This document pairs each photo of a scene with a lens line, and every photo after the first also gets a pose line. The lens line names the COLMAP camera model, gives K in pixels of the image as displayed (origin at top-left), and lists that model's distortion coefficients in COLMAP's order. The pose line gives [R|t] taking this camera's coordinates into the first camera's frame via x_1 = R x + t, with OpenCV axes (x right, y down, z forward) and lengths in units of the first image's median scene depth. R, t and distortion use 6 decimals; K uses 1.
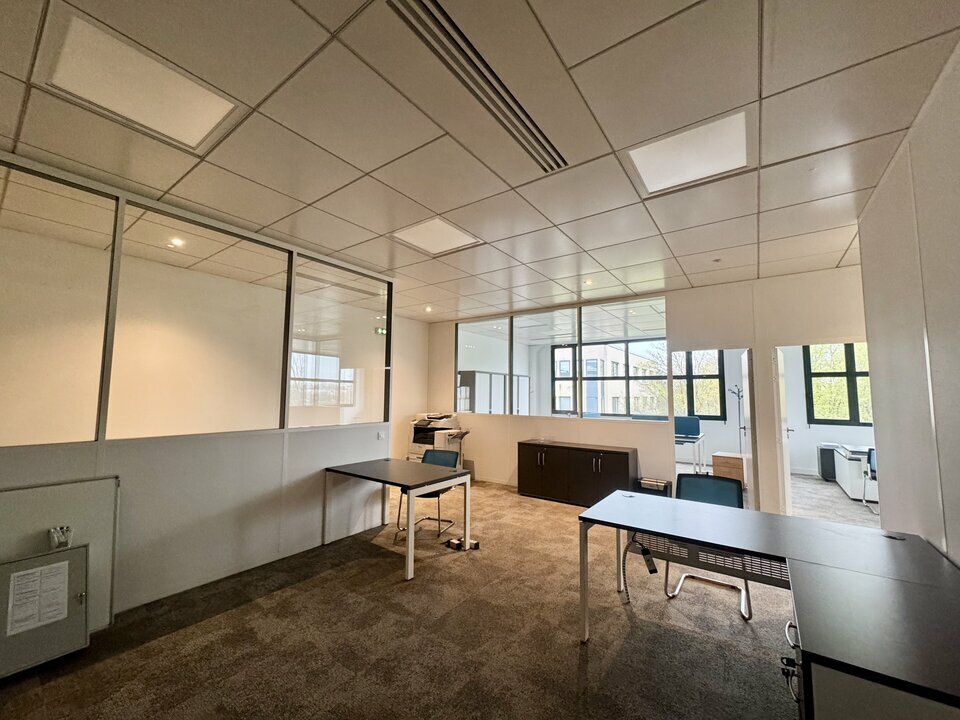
lens RADIAL K [[380.8, 0, 479.3], [0, 380.8, 362.5], [0, 0, 1]] dist [-0.002777, 0.000371]
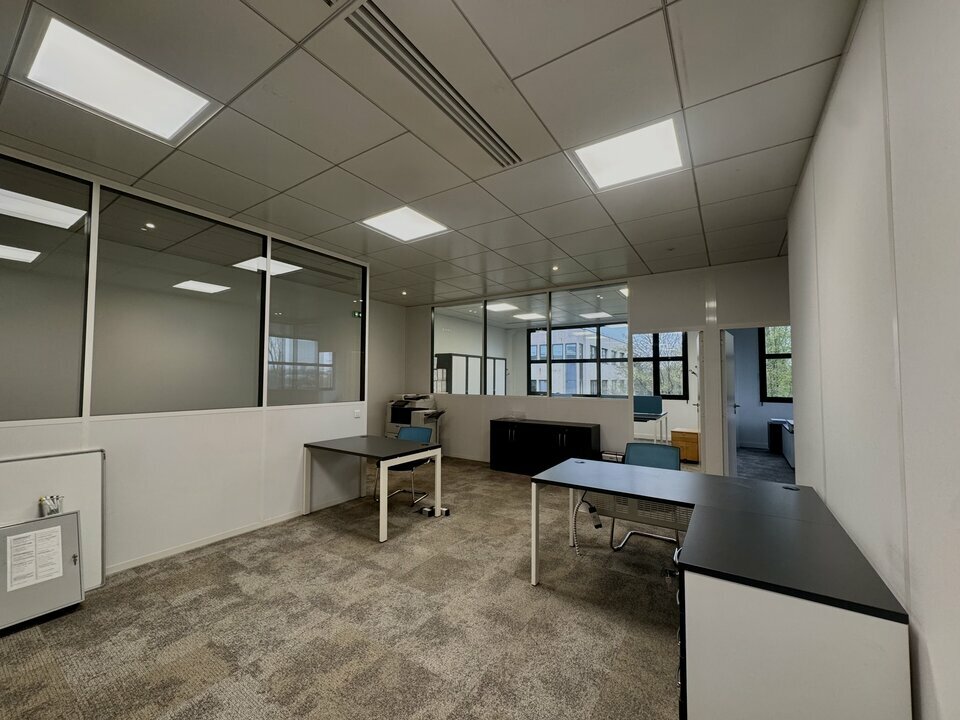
lens RADIAL K [[380.8, 0, 479.7], [0, 380.8, 362.1], [0, 0, 1]] dist [-0.002777, 0.000371]
pose [[0.998907, -0.003797, 0.046580, 0.037980], [0.001940, 0.999204, 0.039847, 0.009648], [-0.046694, -0.039713, 0.998120, -0.072130]]
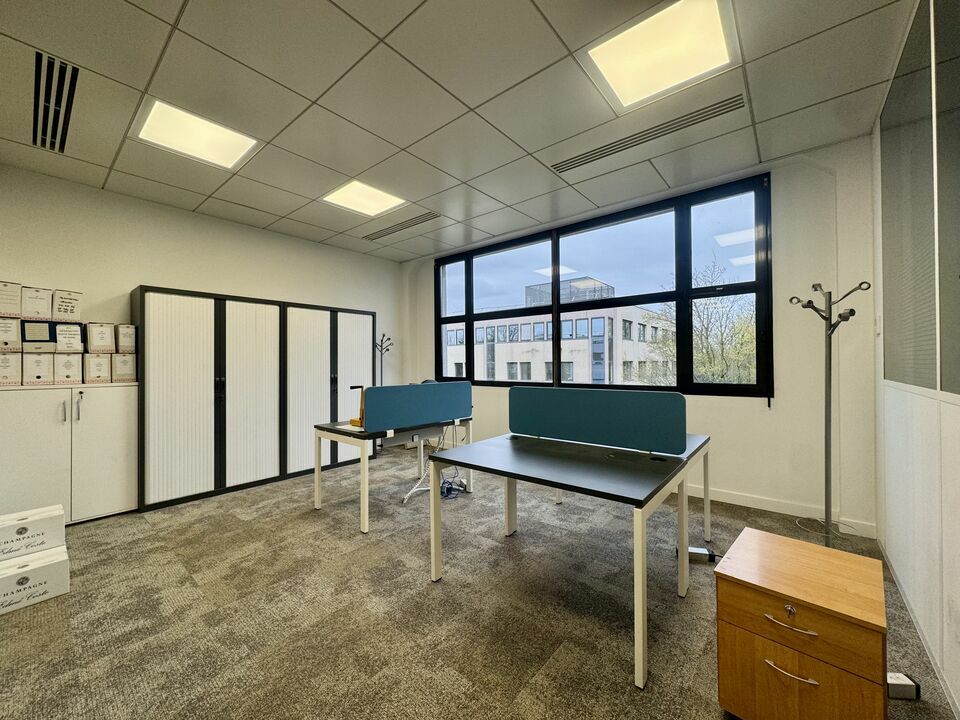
lens RADIAL K [[380.8, 0, 479.6], [0, 380.8, 361.7], [0, 0, 1]] dist [-0.002777, 0.000371]
pose [[0.998056, -0.017977, -0.059682, 0.844097], [0.022671, 0.996622, 0.078930, 0.179777], [0.058062, -0.080130, 0.995092, 1.349614]]
